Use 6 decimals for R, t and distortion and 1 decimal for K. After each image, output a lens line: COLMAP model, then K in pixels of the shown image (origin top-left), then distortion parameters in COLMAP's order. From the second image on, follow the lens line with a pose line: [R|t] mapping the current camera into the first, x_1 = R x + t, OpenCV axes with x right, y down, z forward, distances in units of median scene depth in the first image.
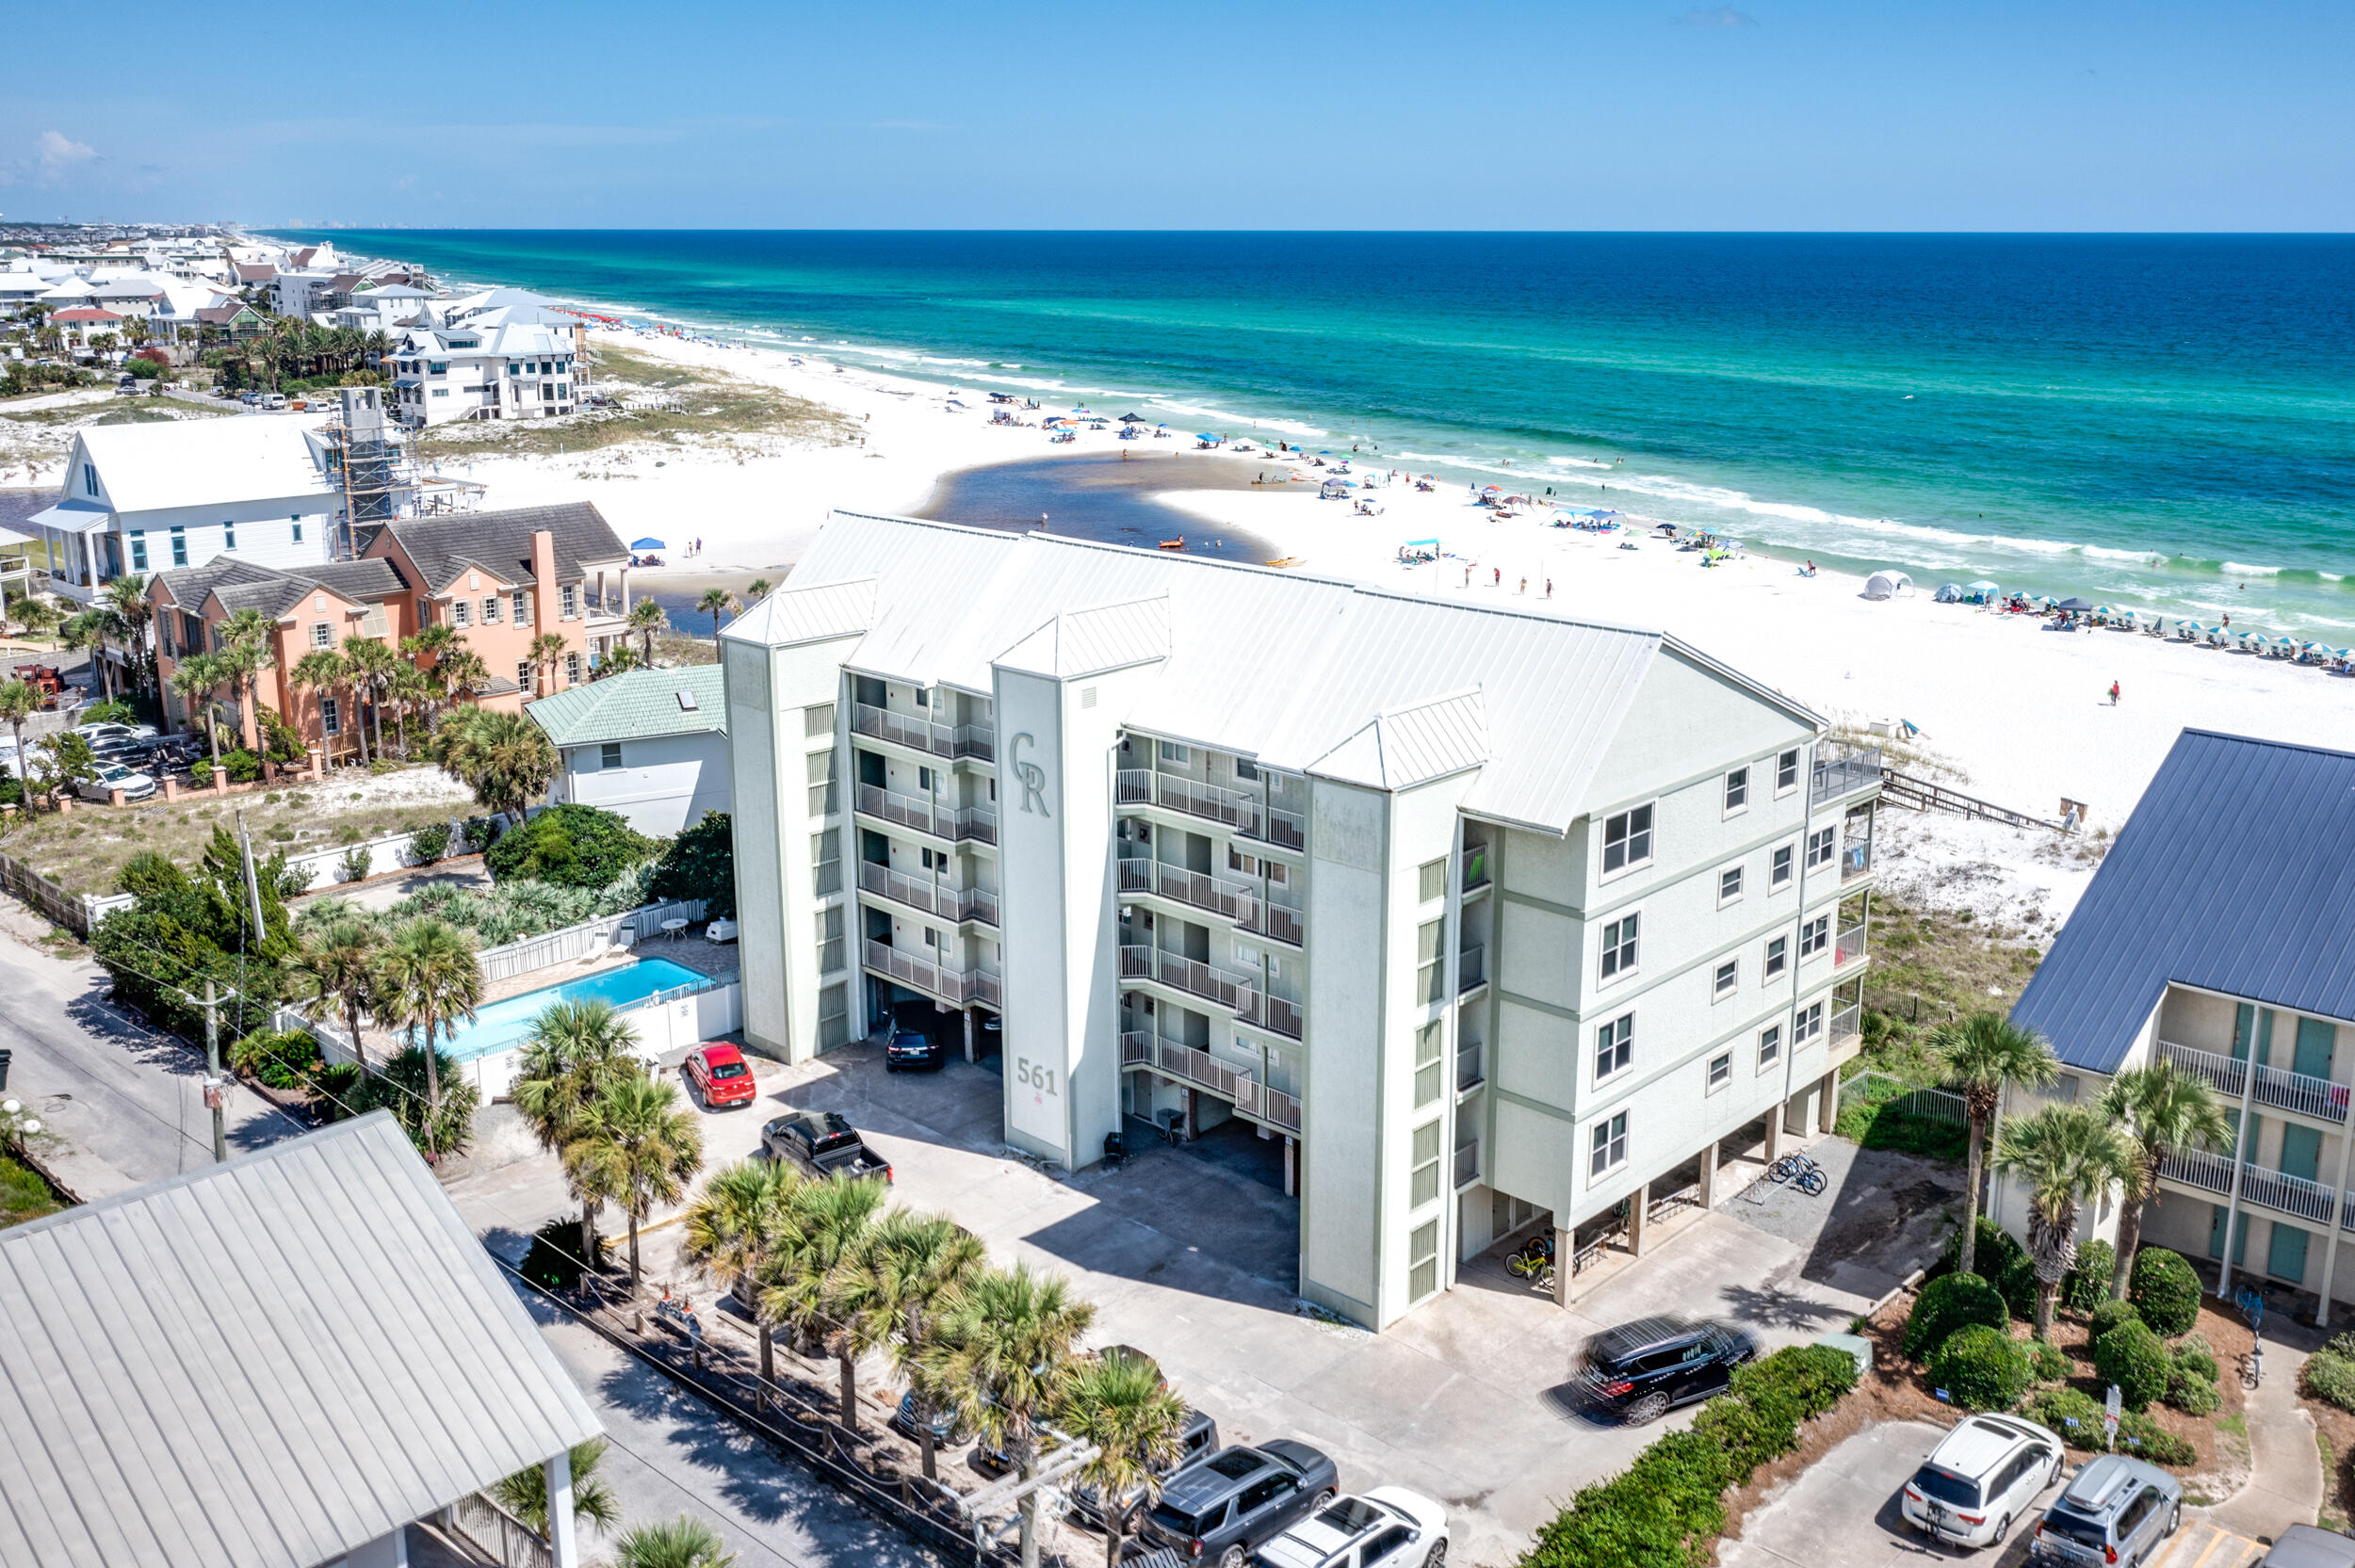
lens RADIAL K [[2075.4, 0, 1177.5], [0, 2075.4, 784.0], [0, 0, 1]] dist [0.014131, 0.007263]
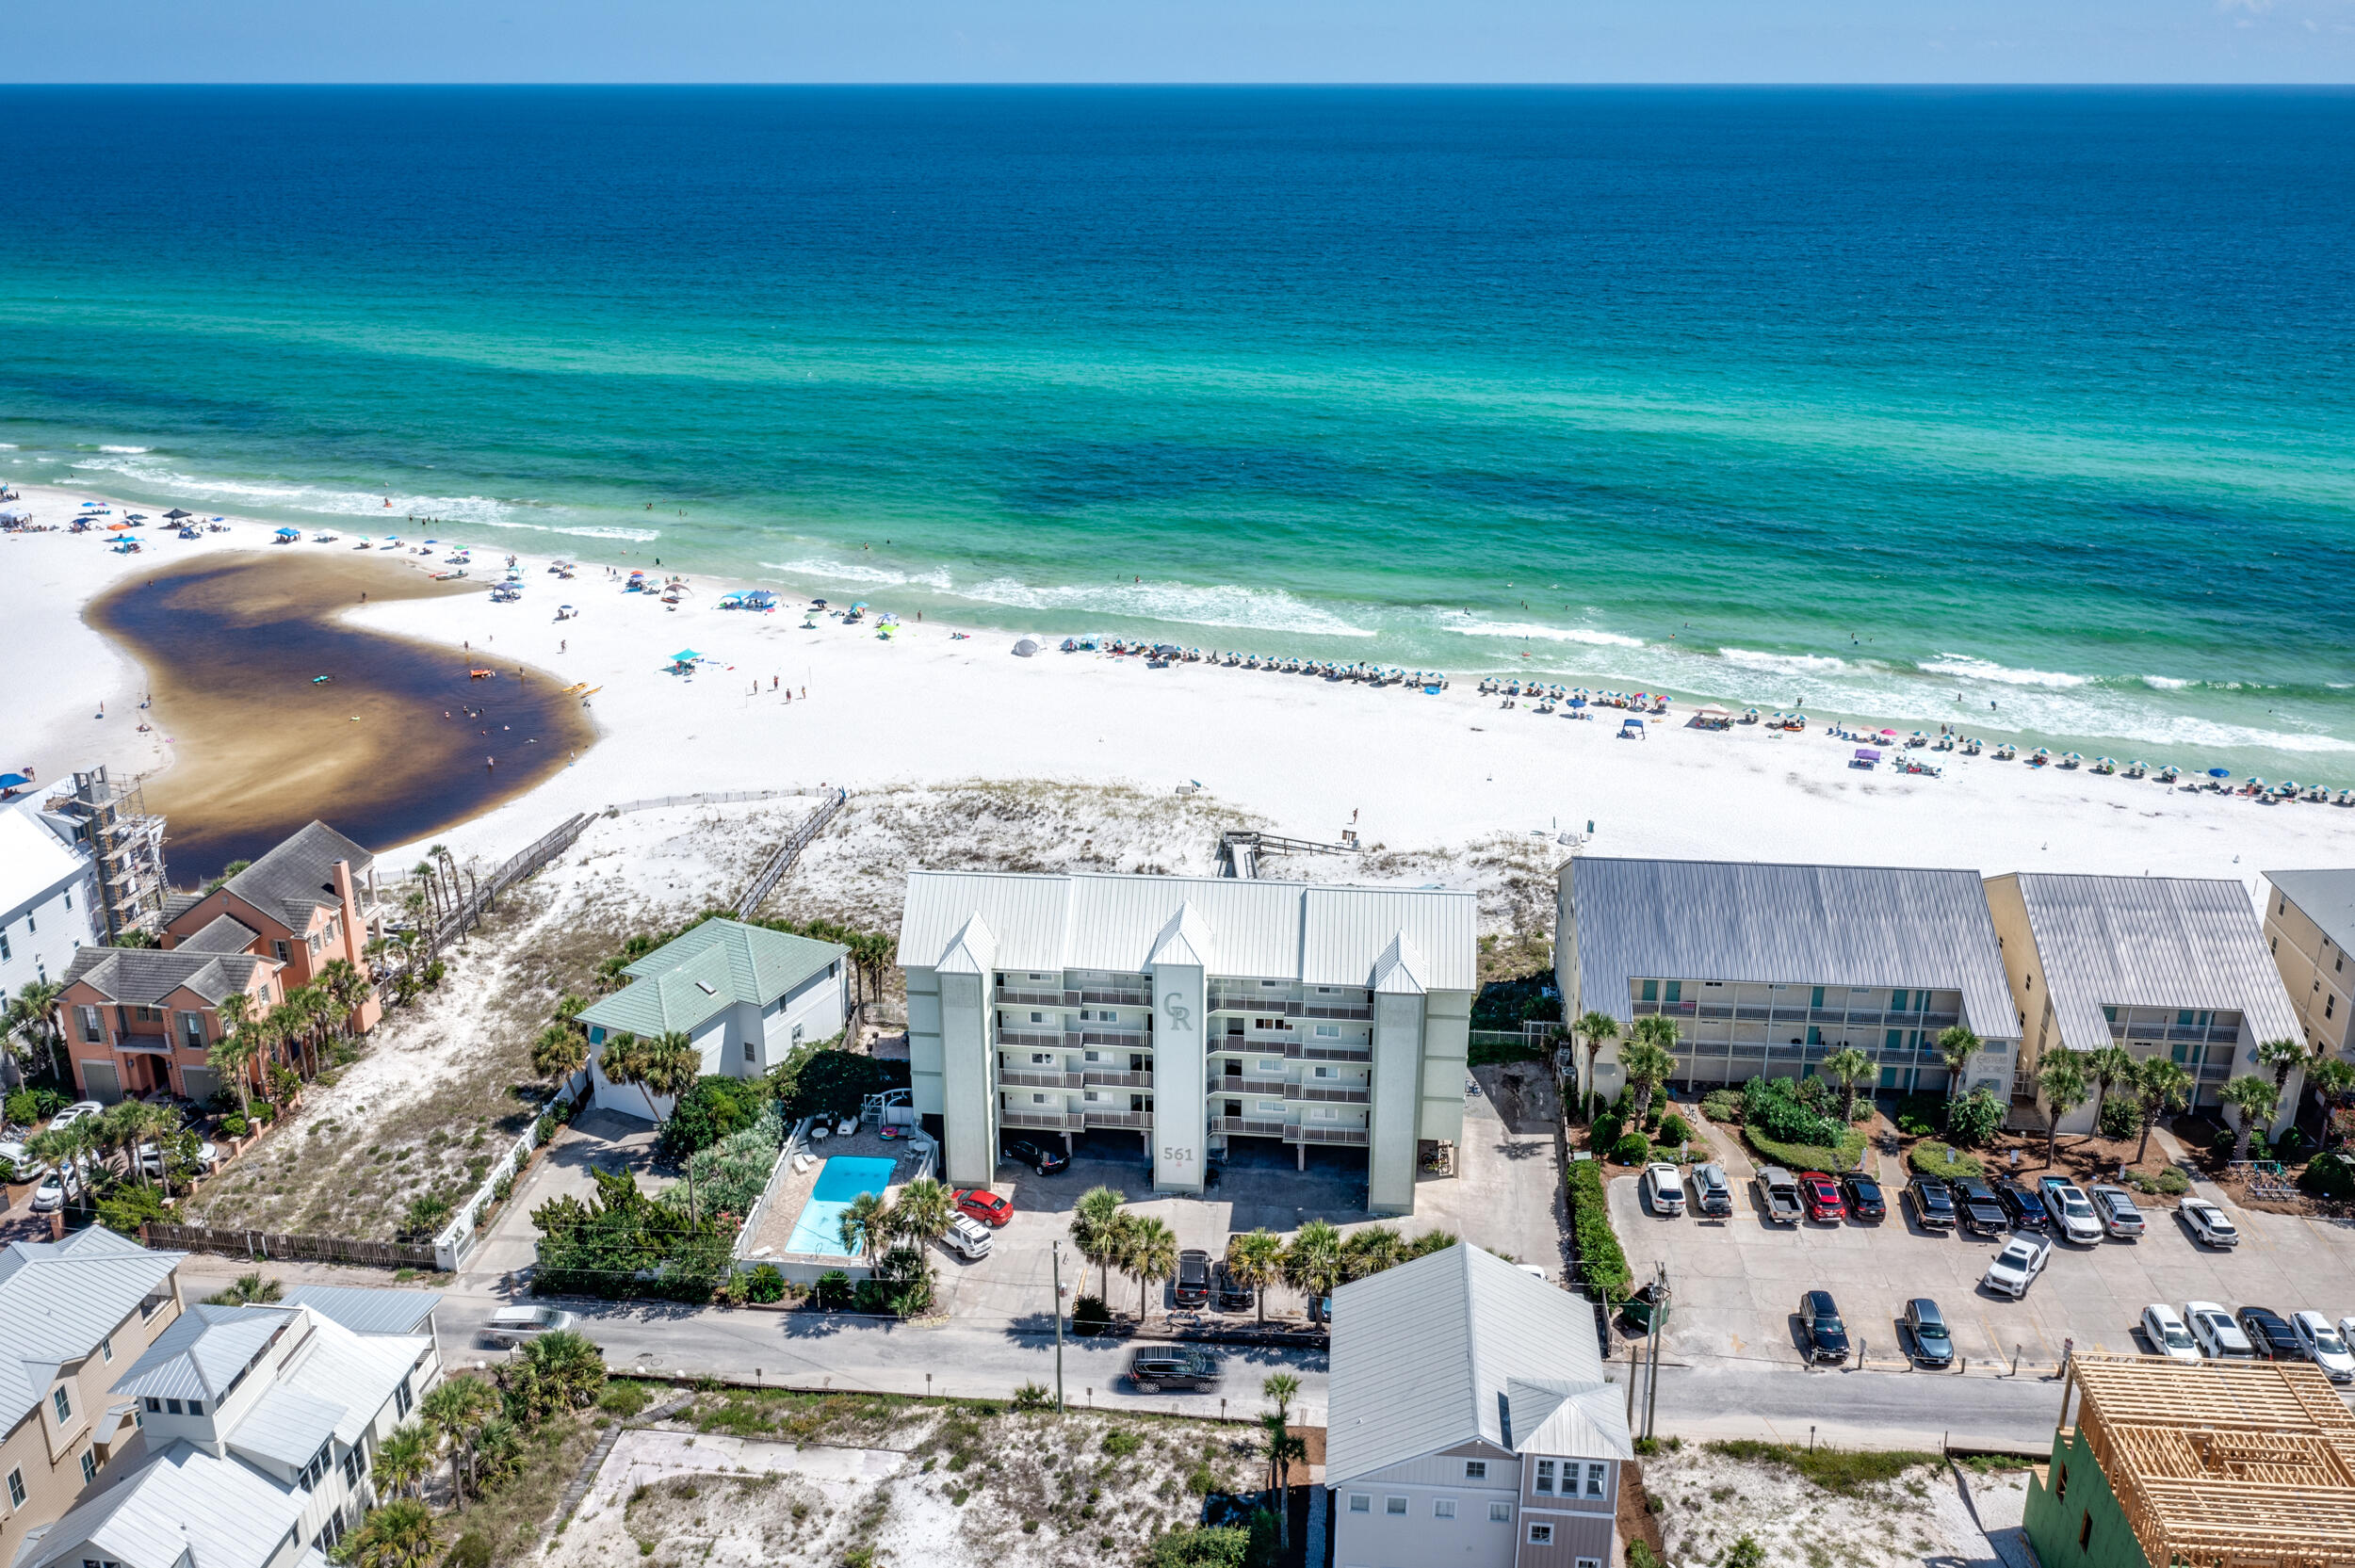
lens RADIAL K [[2075.4, 0, 1177.5], [0, 2075.4, 784.0], [0, 0, 1]] dist [0.014131, 0.007263]
pose [[0.795439, -0.204715, 0.570411, -0.477009], [0.158939, 0.978742, 0.129621, -0.195794], [-0.584821, -0.012445, 0.811067, -0.259039]]
